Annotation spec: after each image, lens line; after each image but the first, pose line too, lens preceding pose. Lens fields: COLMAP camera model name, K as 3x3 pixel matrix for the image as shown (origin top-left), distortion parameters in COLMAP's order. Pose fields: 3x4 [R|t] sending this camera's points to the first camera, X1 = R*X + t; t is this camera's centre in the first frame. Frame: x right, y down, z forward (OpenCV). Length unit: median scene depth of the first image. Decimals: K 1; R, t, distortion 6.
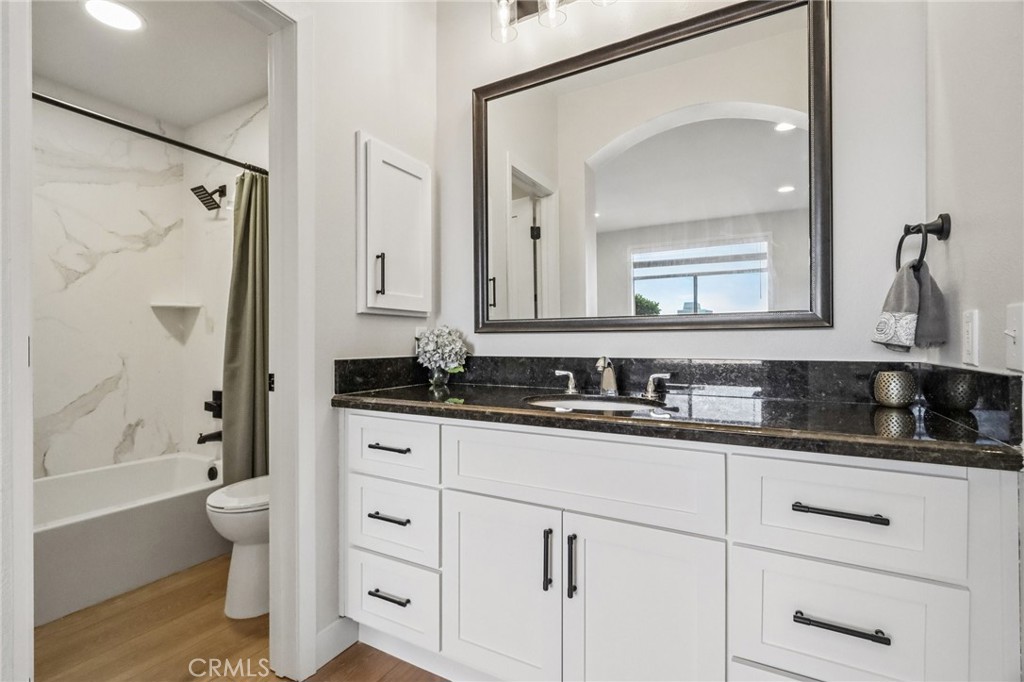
lens RADIAL K [[474.2, 0, 501.1], [0, 474.2, 339.6], [0, 0, 1]] dist [0.000738, -0.001511]
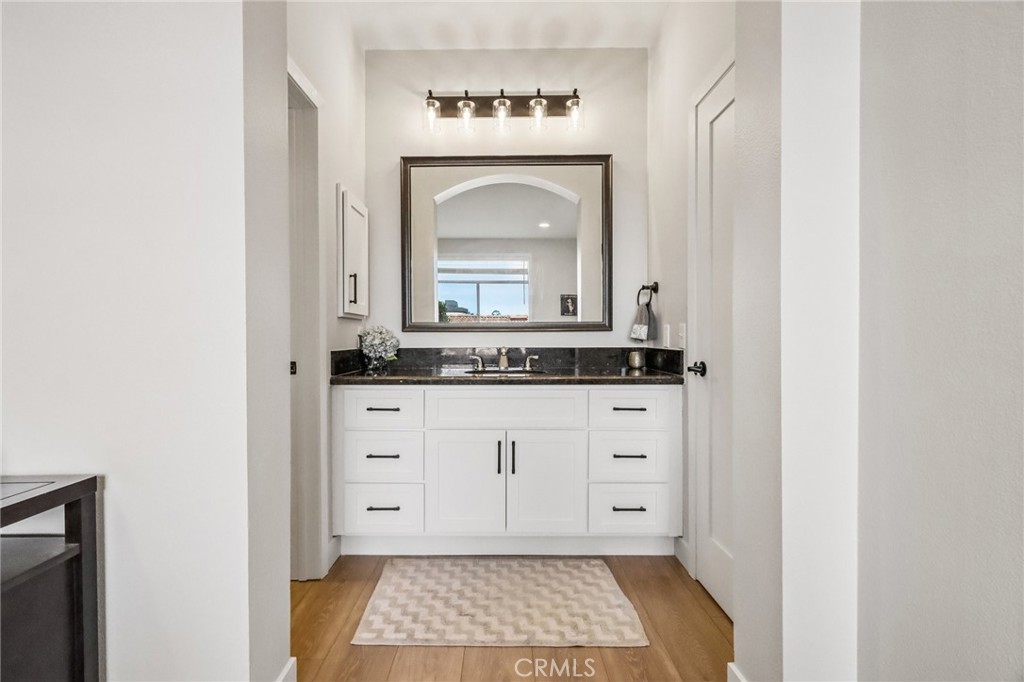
lens RADIAL K [[474.2, 0, 505.4], [0, 474.2, 337.3], [0, 0, 1]] dist [0.000738, -0.001511]
pose [[0.868012, -0.000449, 0.496543, -0.338768], [-0.002703, 0.999981, 0.005629, -0.003744], [-0.496536, -0.006228, 0.867994, -0.254894]]
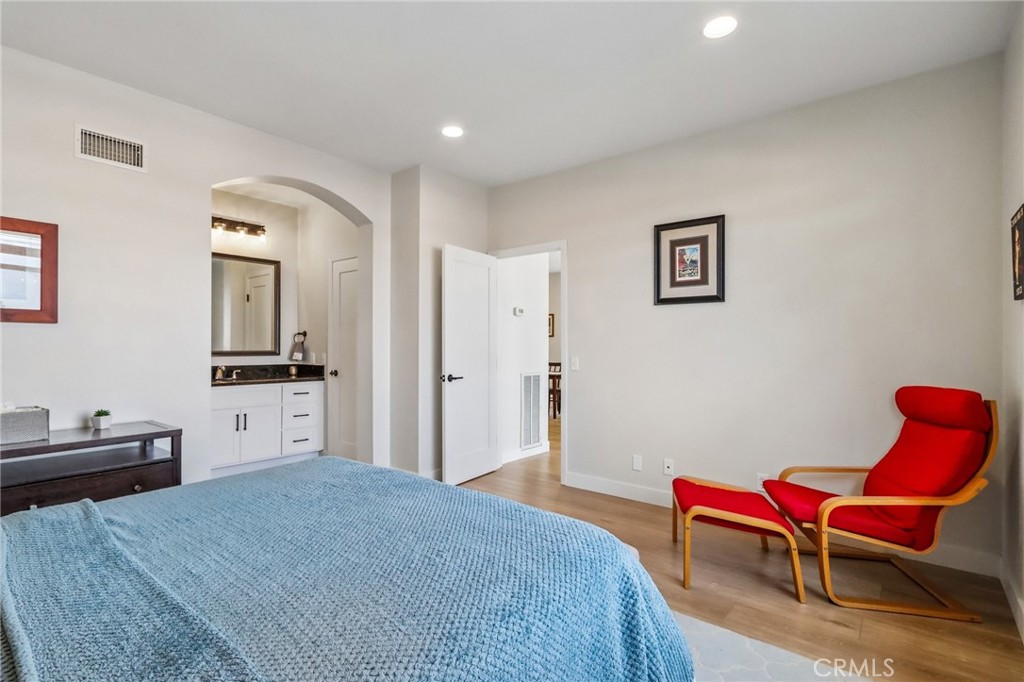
lens RADIAL K [[474.2, 0, 505.2], [0, 474.2, 340.4], [0, 0, 1]] dist [0.000738, -0.001511]
pose [[0.162824, 0.002130, 0.986653, -1.342656], [-0.017556, 0.999846, 0.000739, -0.086792], [-0.986499, -0.017441, 0.162836, -0.679147]]
